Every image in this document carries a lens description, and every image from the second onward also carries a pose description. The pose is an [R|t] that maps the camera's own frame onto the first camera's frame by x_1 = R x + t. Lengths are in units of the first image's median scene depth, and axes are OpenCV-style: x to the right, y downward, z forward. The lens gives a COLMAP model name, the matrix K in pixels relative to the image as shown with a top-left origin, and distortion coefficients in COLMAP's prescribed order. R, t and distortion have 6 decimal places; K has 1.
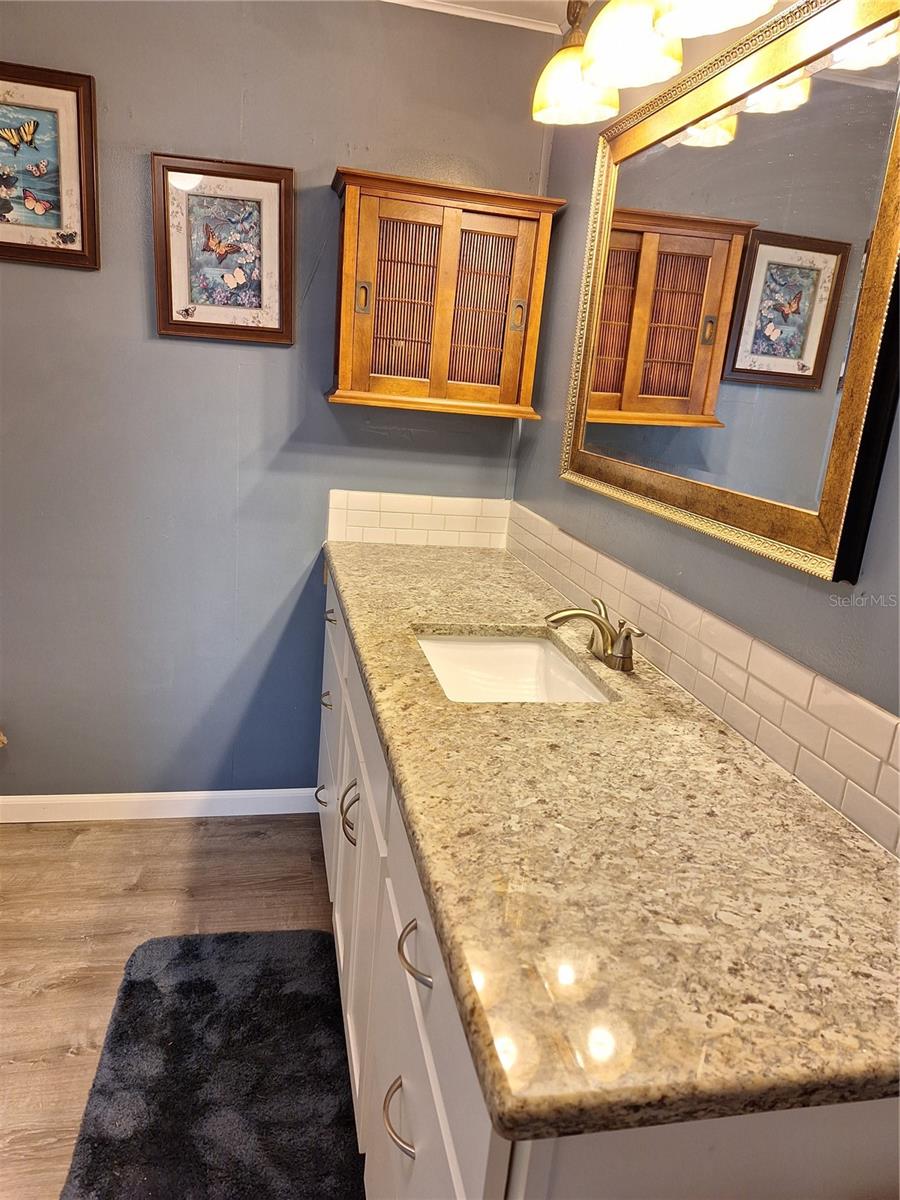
lens RADIAL K [[836.1, 0, 447.0], [0, 836.1, 627.2], [0, 0, 1]] dist [0.077557, -0.088007]
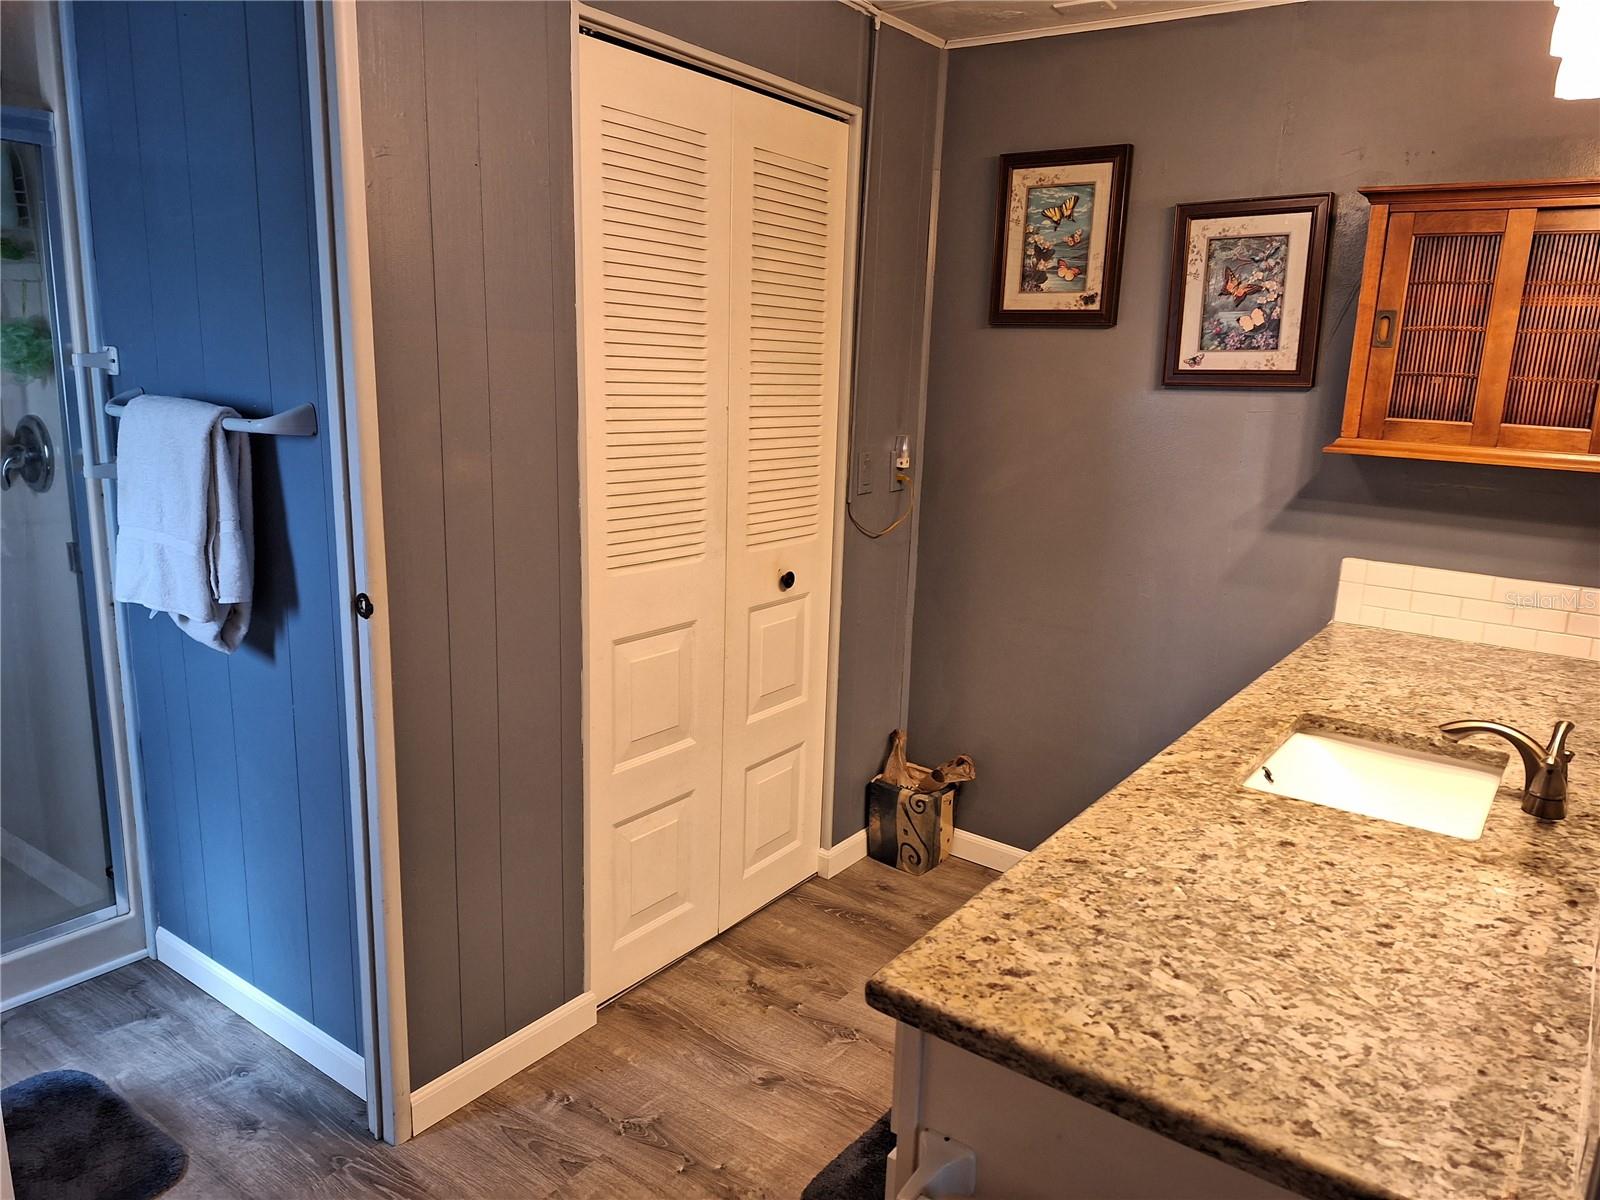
lens RADIAL K [[1107.3, 0, 809.2], [0, 1107.3, 602.3], [0, 0, 1]] dist [0.094526, -0.106480]
pose [[0.672583, 0.100200, -0.733207, 0.361099], [-0.193272, 0.980188, -0.043339, 0.026379], [0.714338, 0.170858, 0.678623, -0.100908]]
